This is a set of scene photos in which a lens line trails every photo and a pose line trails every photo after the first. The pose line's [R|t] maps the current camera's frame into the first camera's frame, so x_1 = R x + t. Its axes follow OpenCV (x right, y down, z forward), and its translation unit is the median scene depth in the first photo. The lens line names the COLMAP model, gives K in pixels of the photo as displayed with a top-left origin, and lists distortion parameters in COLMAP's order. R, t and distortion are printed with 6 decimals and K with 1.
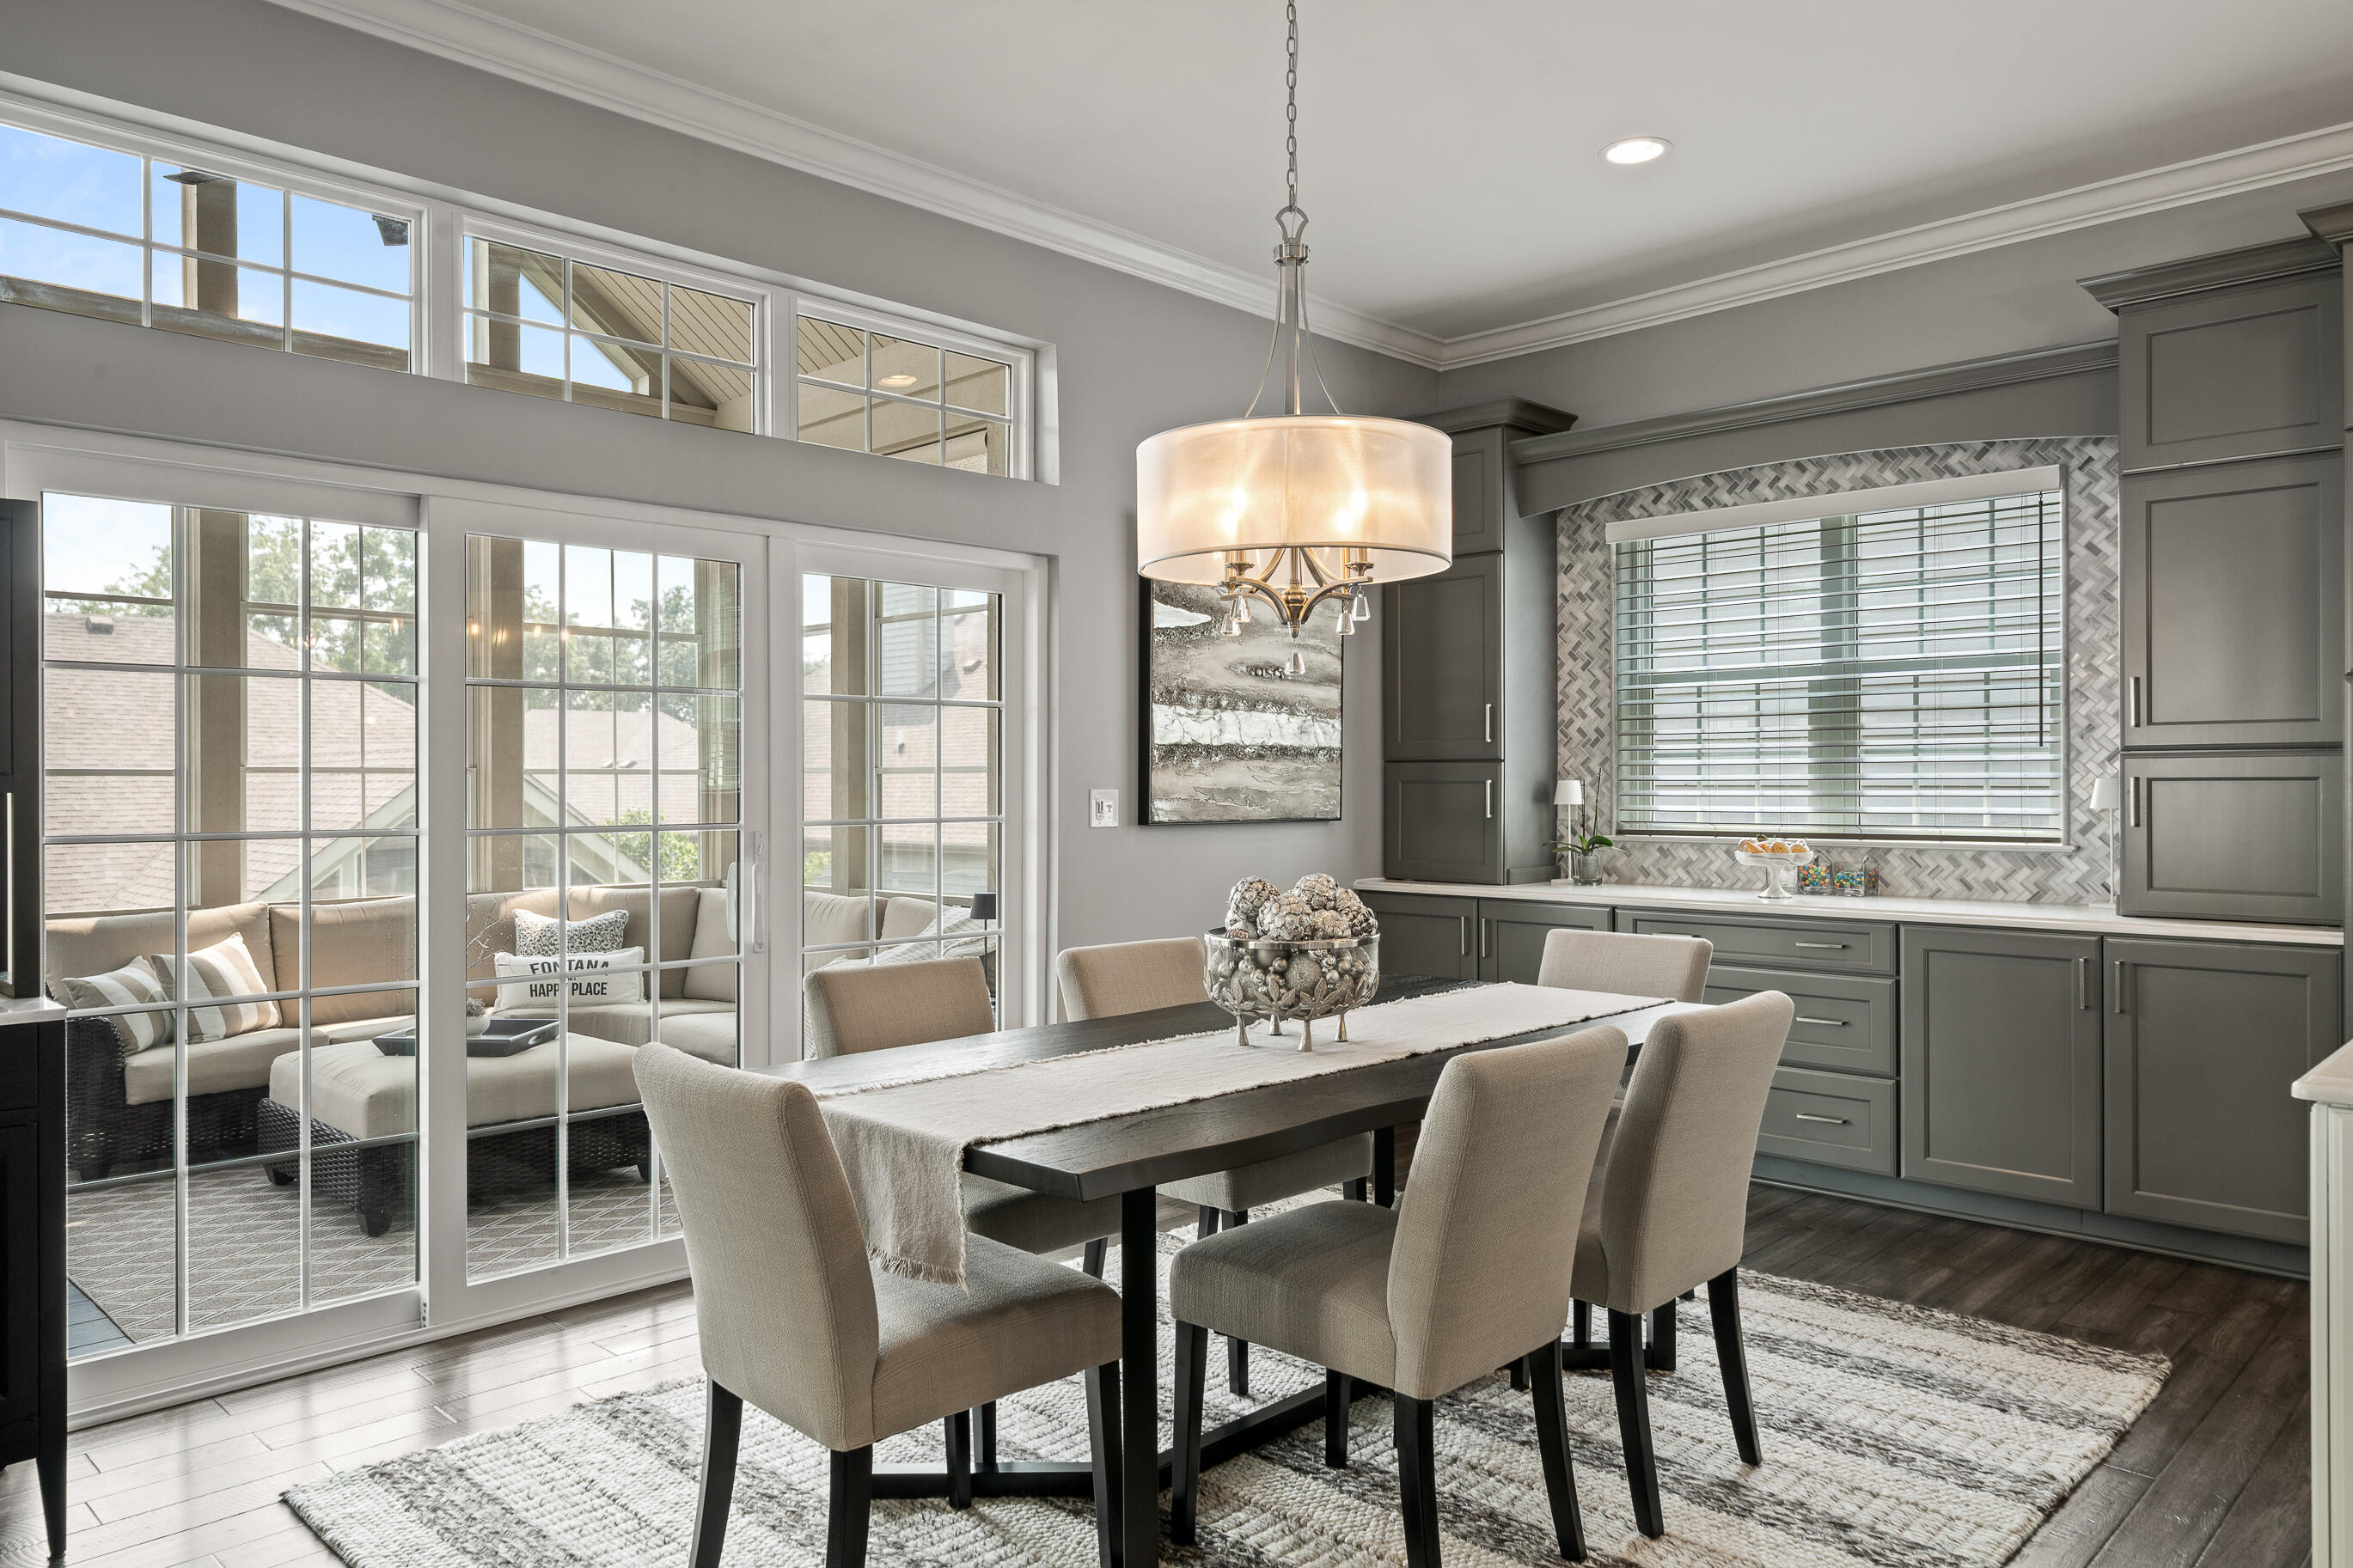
lens RADIAL K [[1595.1, 0, 1176.9], [0, 1595.1, 788.1], [0, 0, 1]] dist [0.017979, -0.008846]
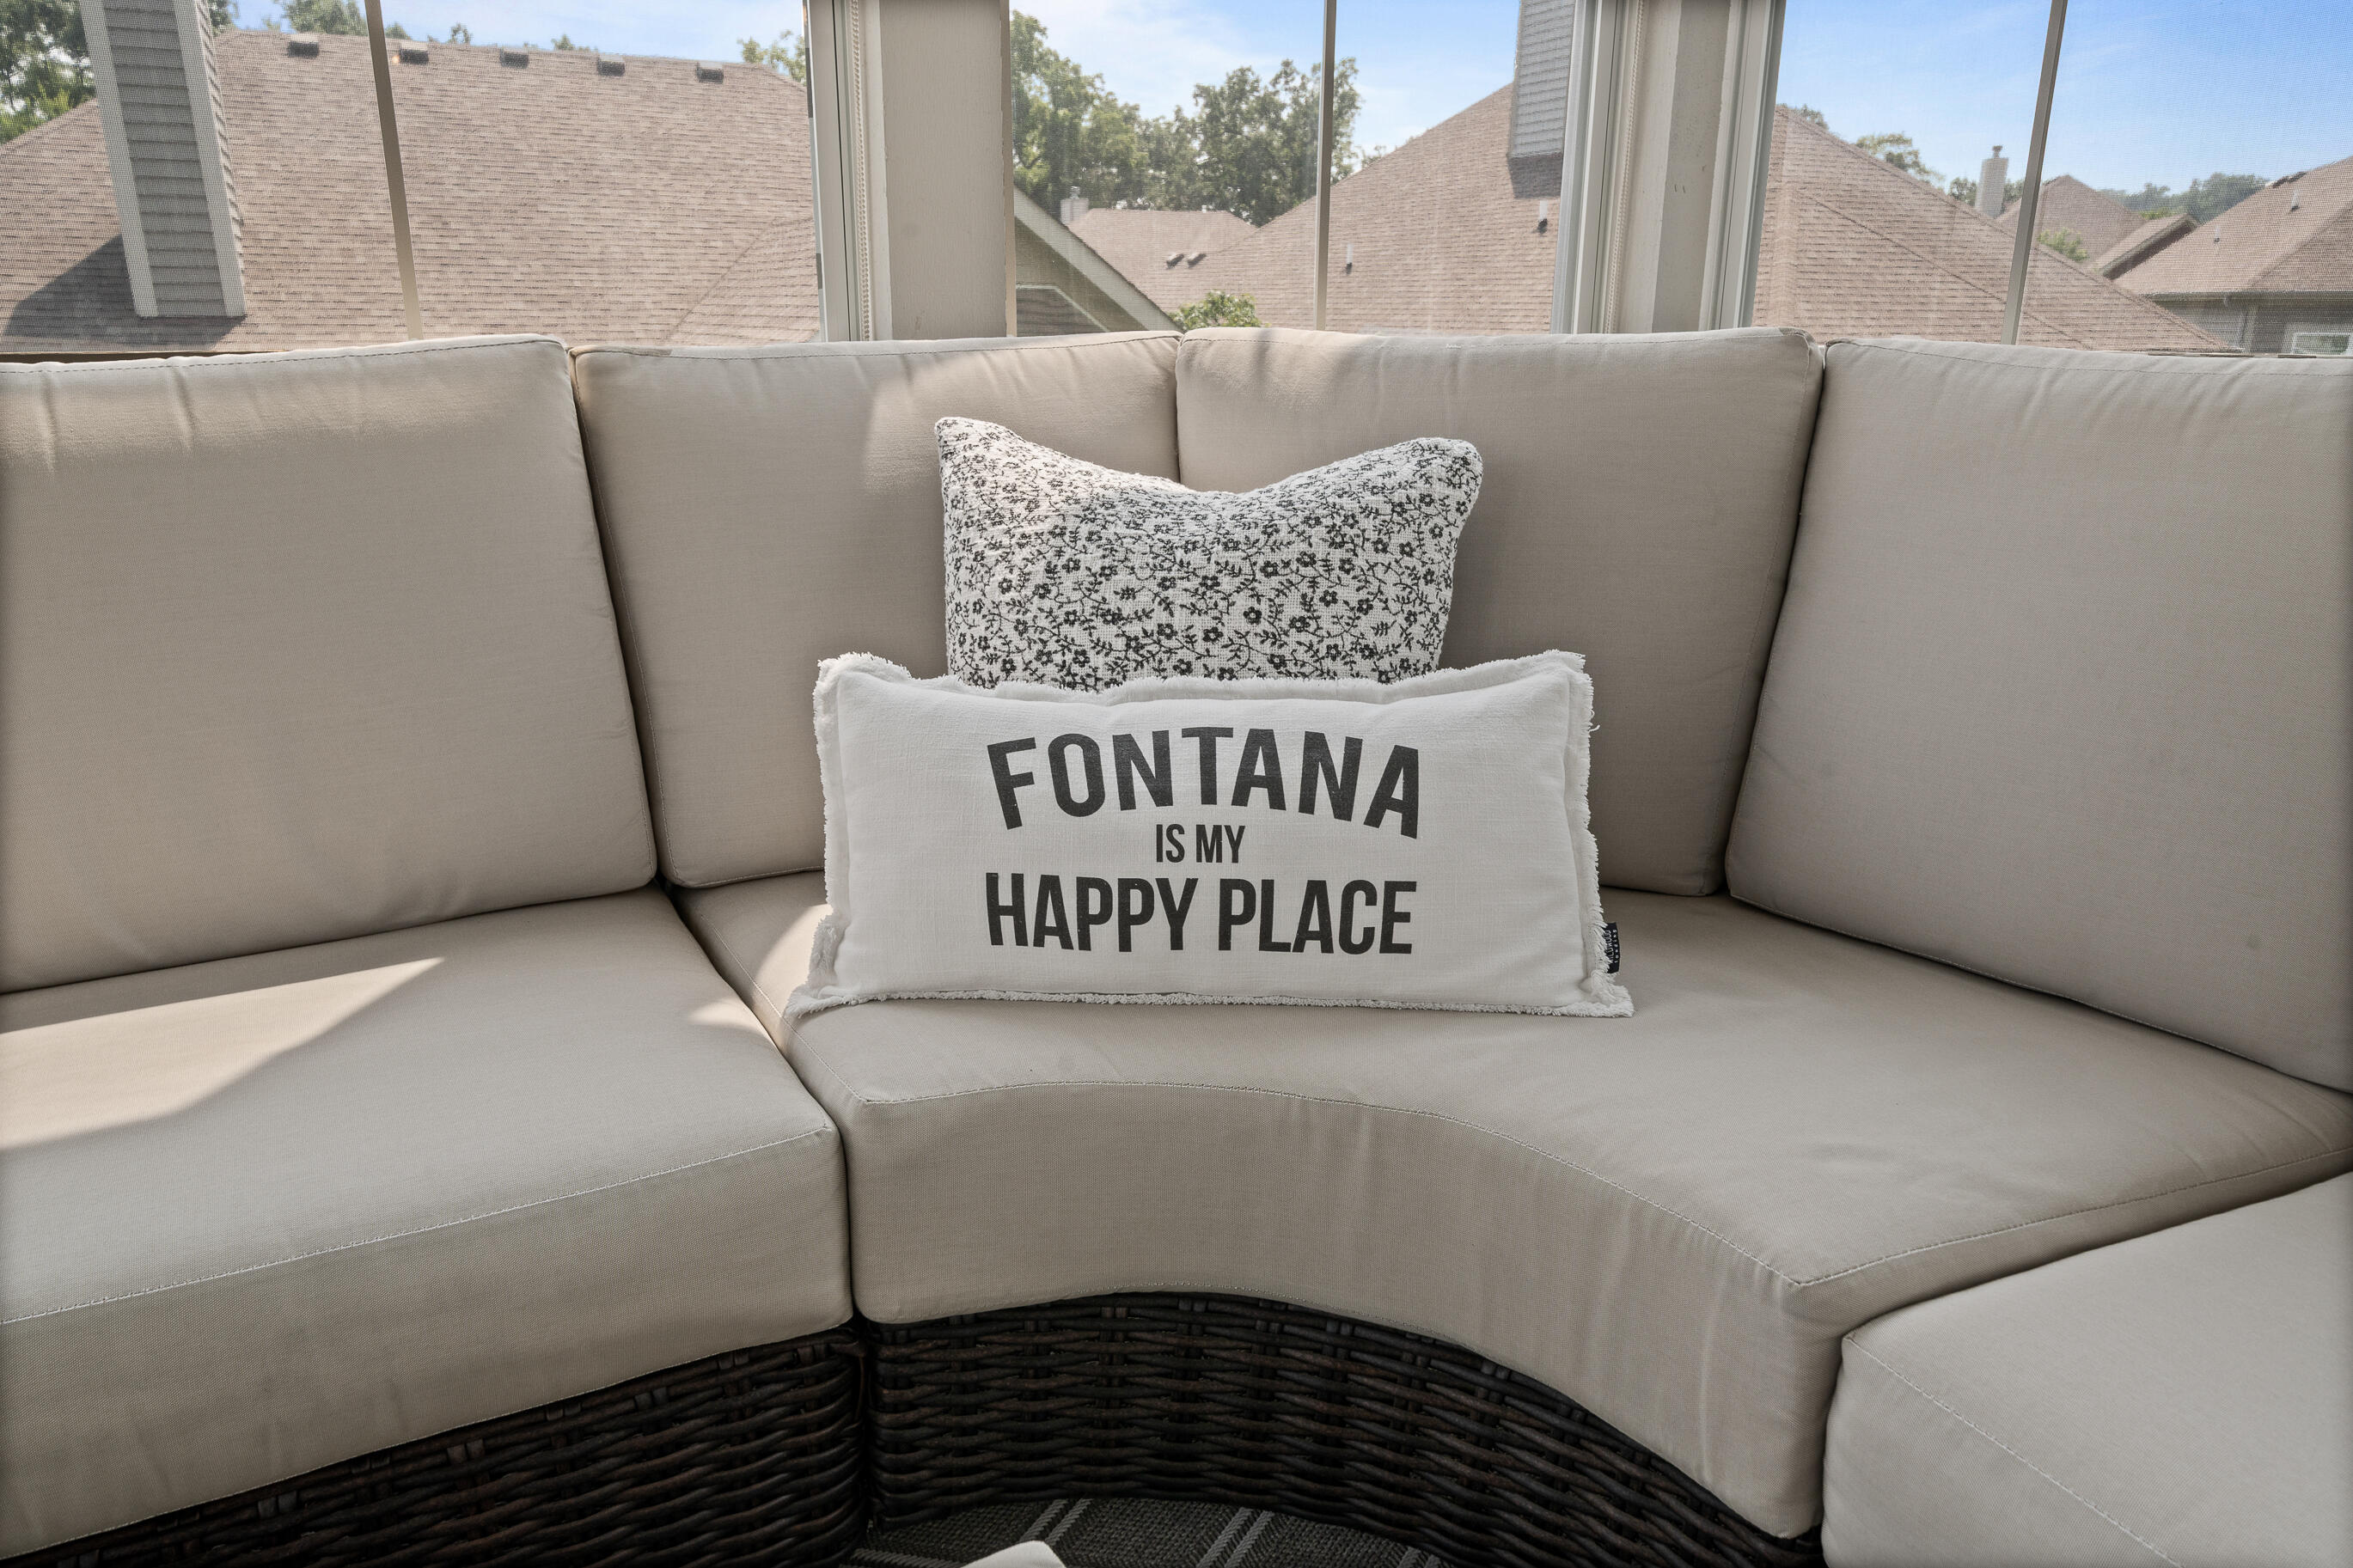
lens RADIAL K [[1595.1, 0, 1172.5], [0, 1595.1, 786.9], [0, 0, 1]] dist [0.017979, -0.008846]
pose [[0.943702, 0.101282, -0.314910, -0.317126], [-0.007539, 0.958313, 0.285620, 0.062546], [0.330711, -0.267166, 0.905126, 0.813476]]
